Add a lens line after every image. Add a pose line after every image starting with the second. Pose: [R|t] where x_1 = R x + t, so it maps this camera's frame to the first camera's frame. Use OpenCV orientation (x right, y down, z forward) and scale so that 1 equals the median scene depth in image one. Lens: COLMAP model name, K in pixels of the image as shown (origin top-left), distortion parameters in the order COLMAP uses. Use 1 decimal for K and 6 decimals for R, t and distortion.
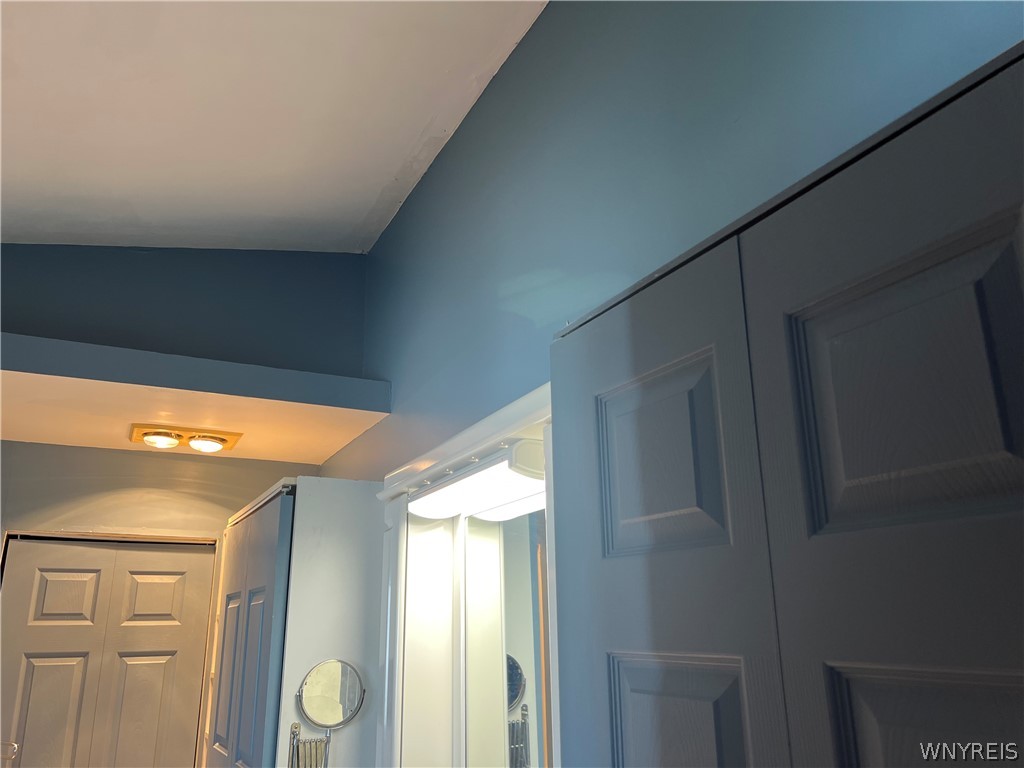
lens RADIAL K [[769.6, 0, 509.9], [0, 769.6, 394.7], [0, 0, 1]] dist [0.059984, -0.072907]
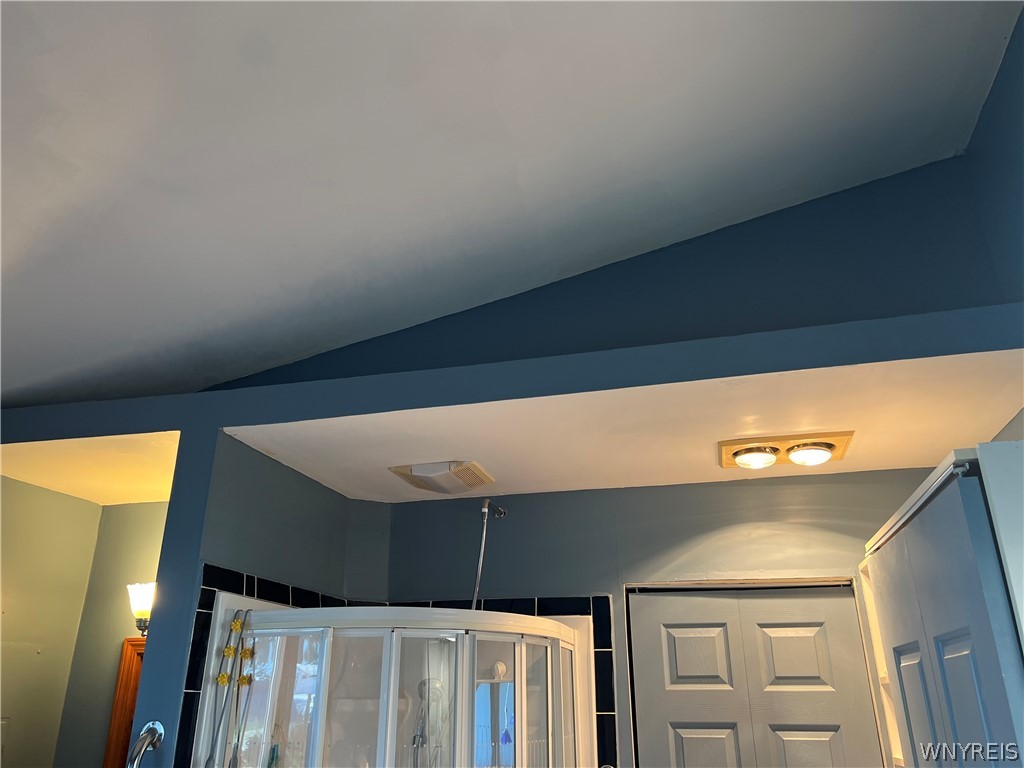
lens RADIAL K [[769.6, 0, 516.7], [0, 769.6, 386.7], [0, 0, 1]] dist [0.059984, -0.072907]
pose [[0.744876, -0.242497, -0.621574, -0.104143], [0.187814, 0.970149, -0.153417, 0.060681], [0.640223, -0.002464, 0.768185, 0.198731]]
